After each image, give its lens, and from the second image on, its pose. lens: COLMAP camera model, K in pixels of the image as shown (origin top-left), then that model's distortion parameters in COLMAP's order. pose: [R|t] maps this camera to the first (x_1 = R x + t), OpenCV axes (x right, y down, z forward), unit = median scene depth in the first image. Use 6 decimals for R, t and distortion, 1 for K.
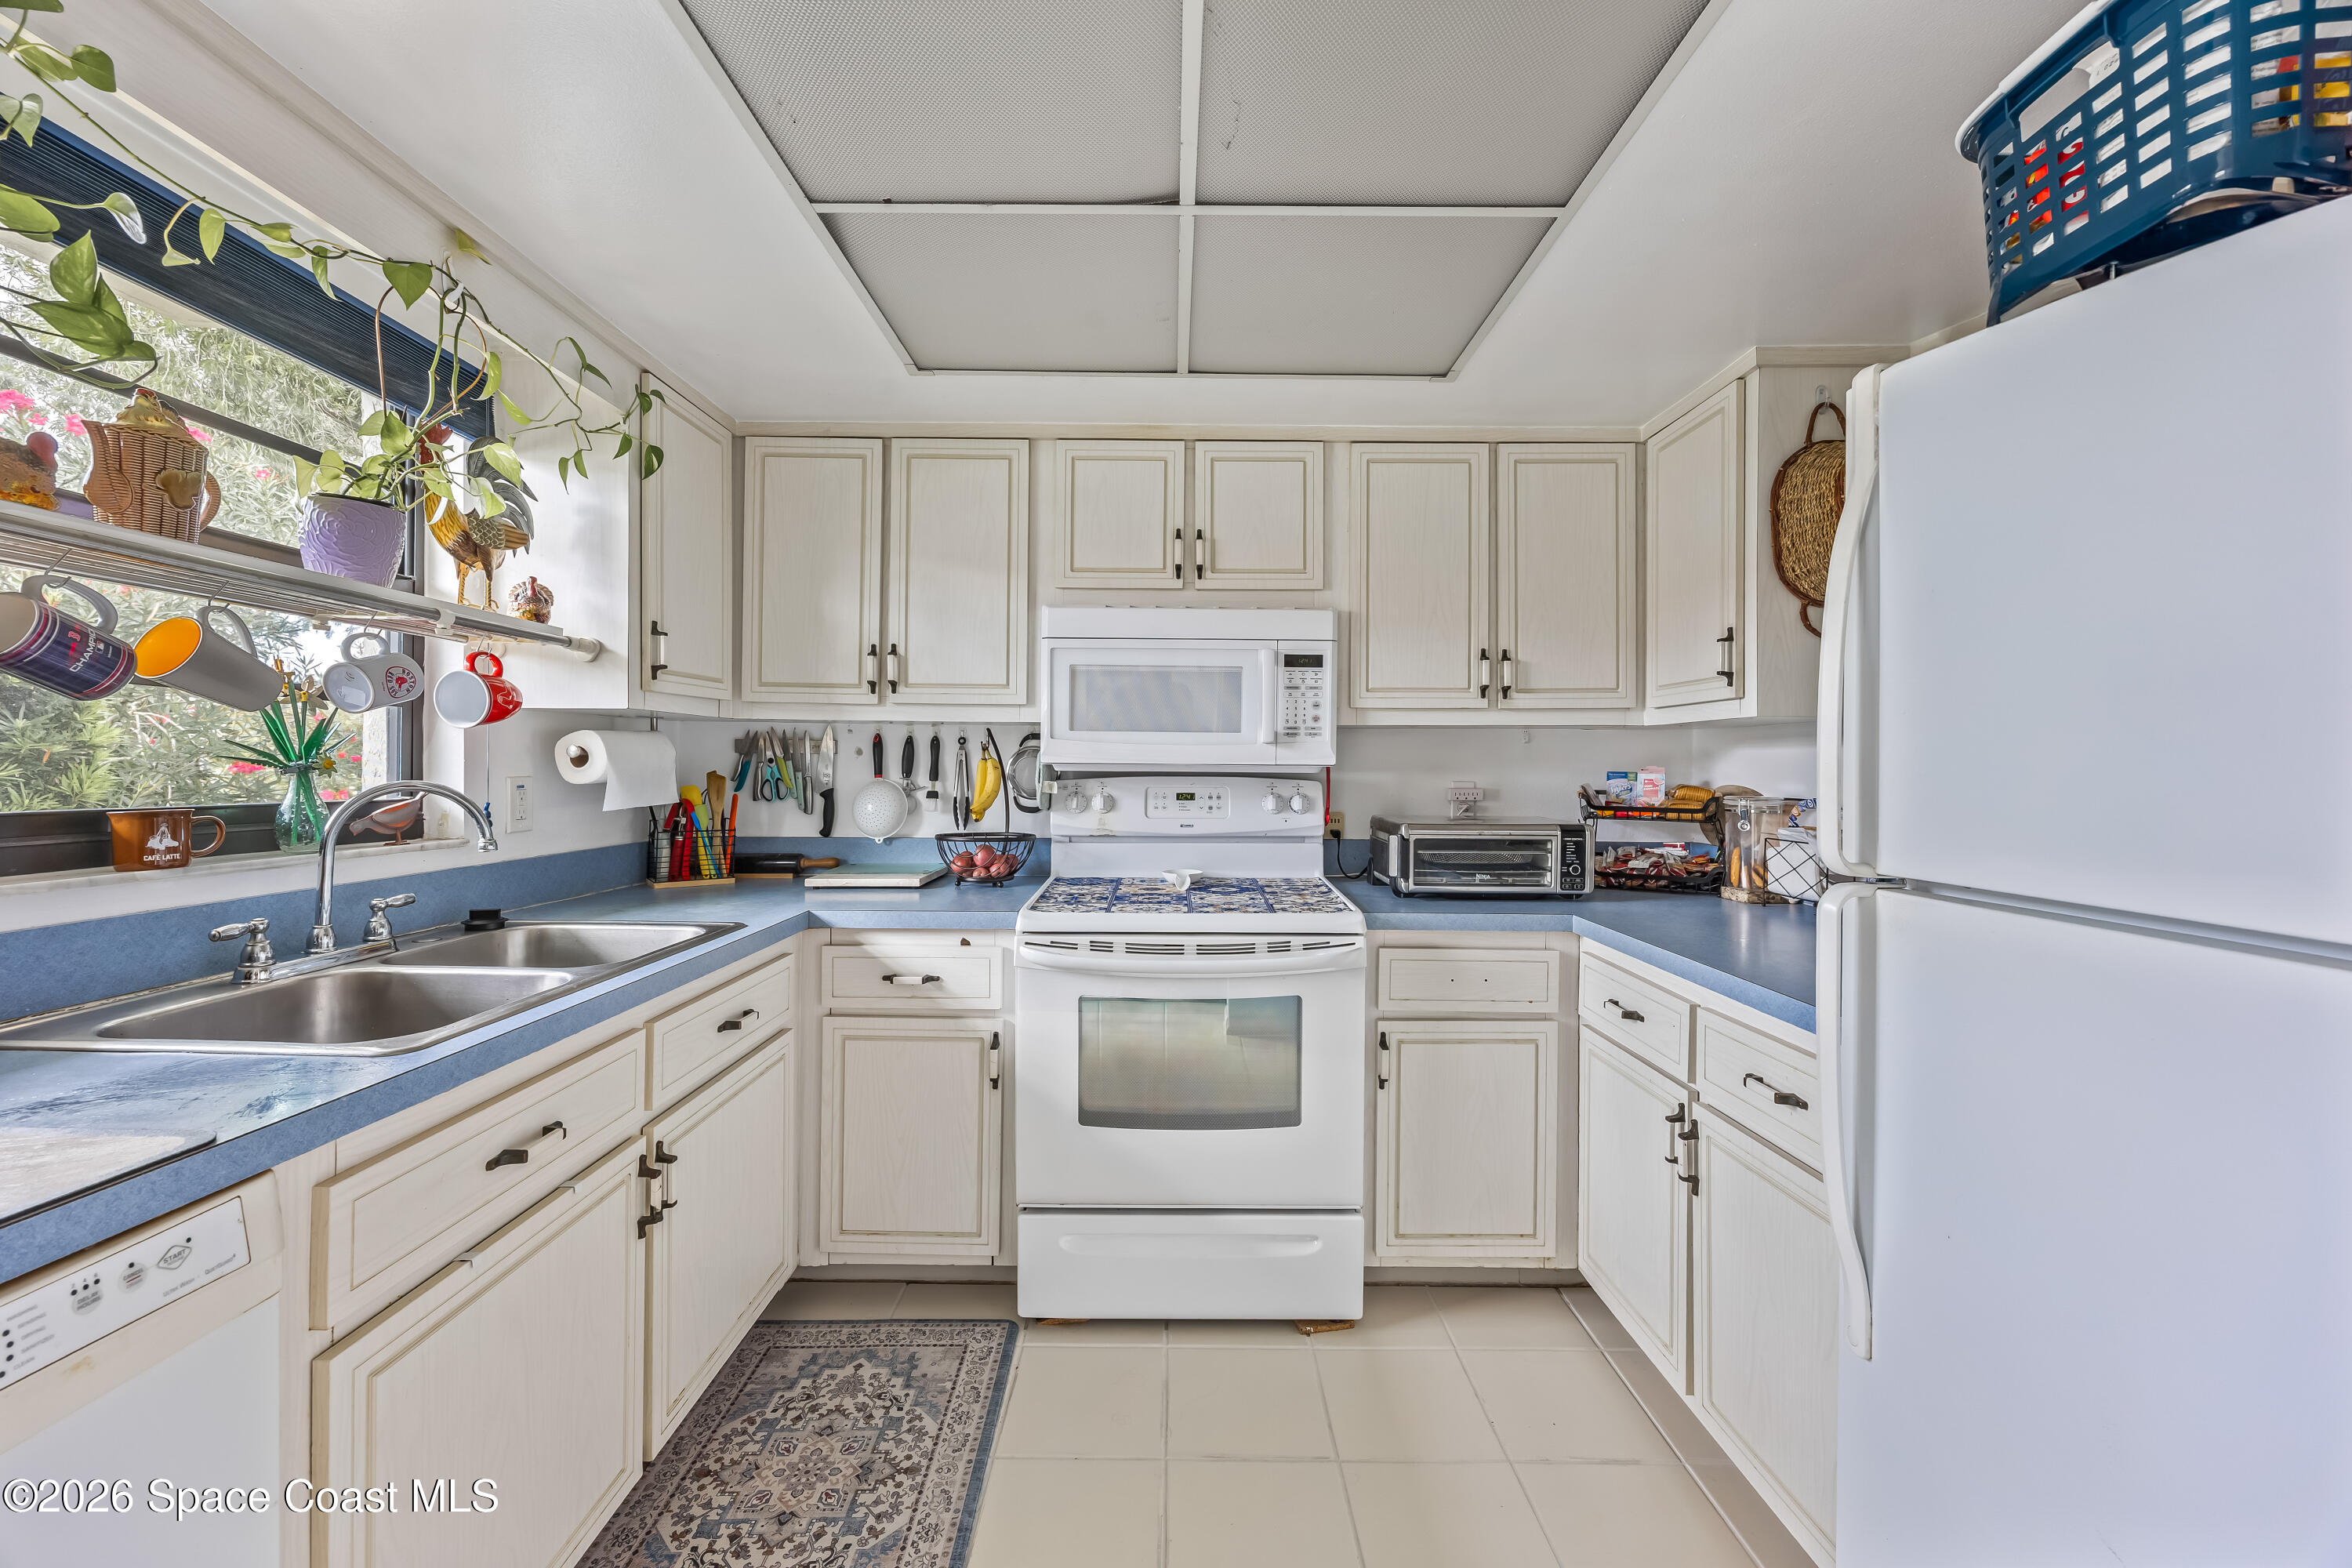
lens RADIAL K [[900.3, 0, 1178.0], [0, 900.3, 766.3], [0, 0, 1]] dist [-0.000281, -0.000309]
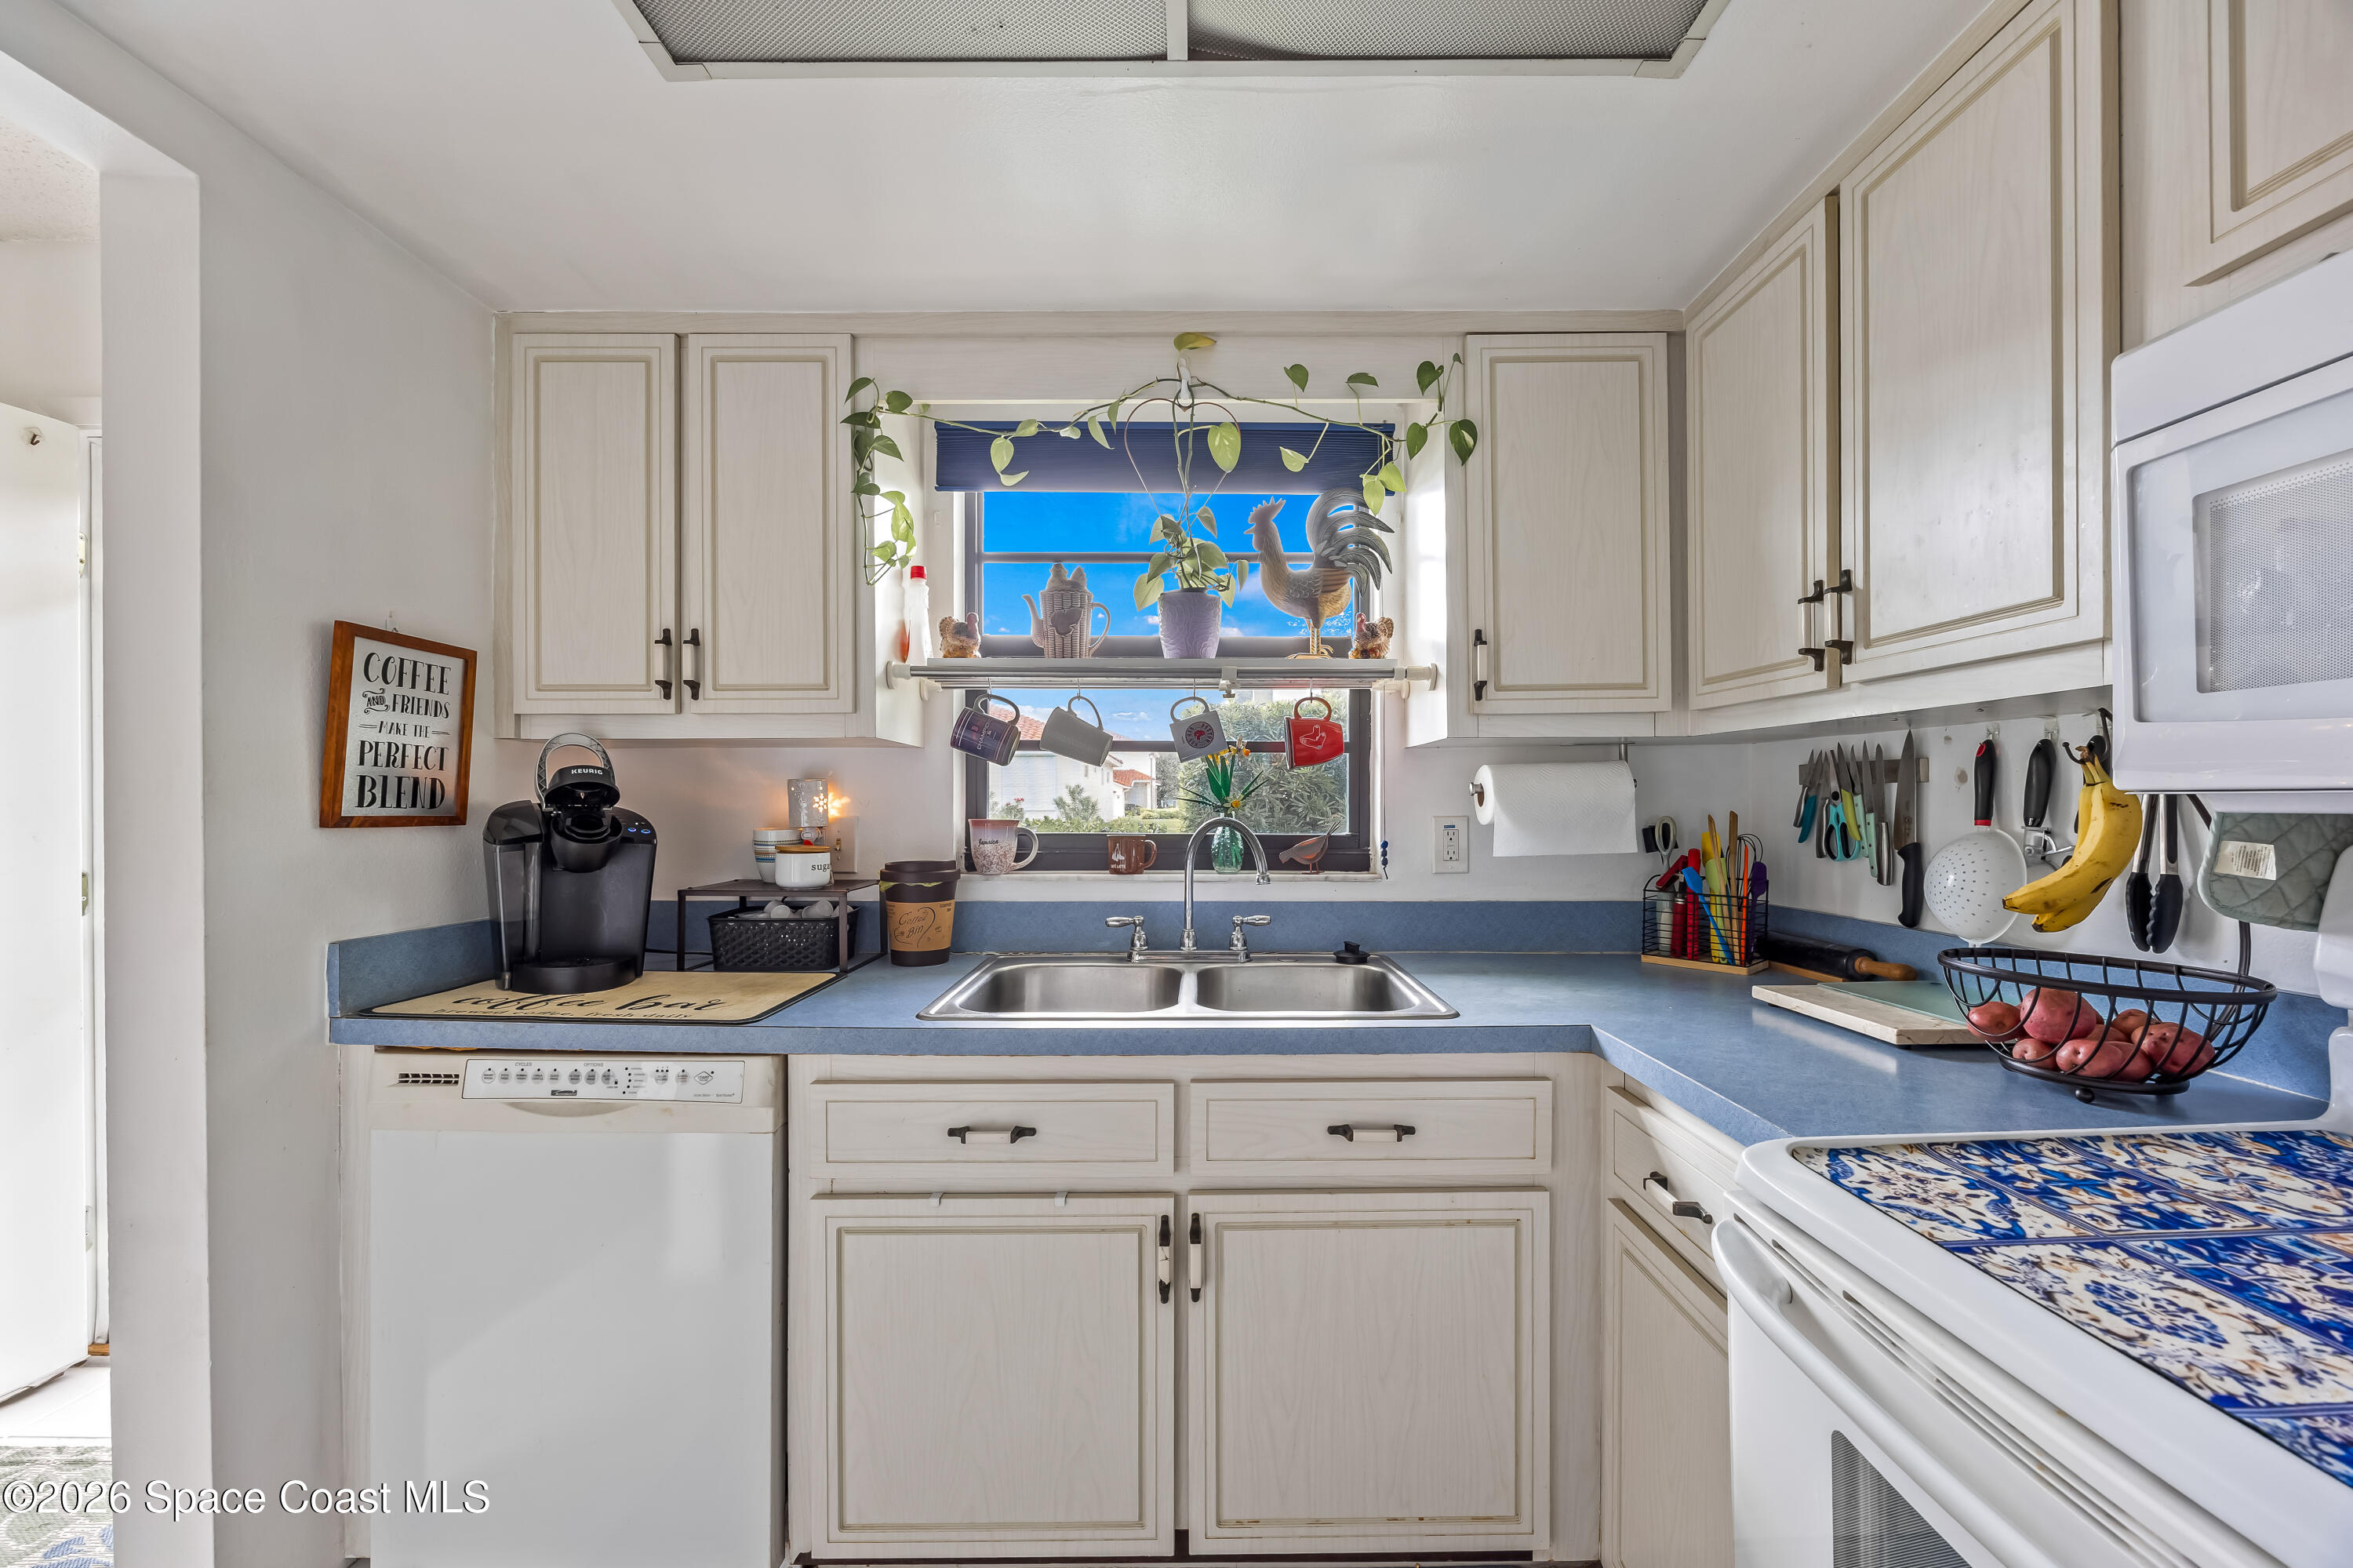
lens RADIAL K [[900.7, 0, 1224.2], [0, 900.7, 812.9], [0, 0, 1]] dist [-0.000281, -0.000309]
pose [[-0.001986, -0.005352, -0.999984, 0.237295], [-0.001715, 0.999984, -0.005348, 0.012242], [0.999997, 0.001704, -0.001995, 0.739162]]
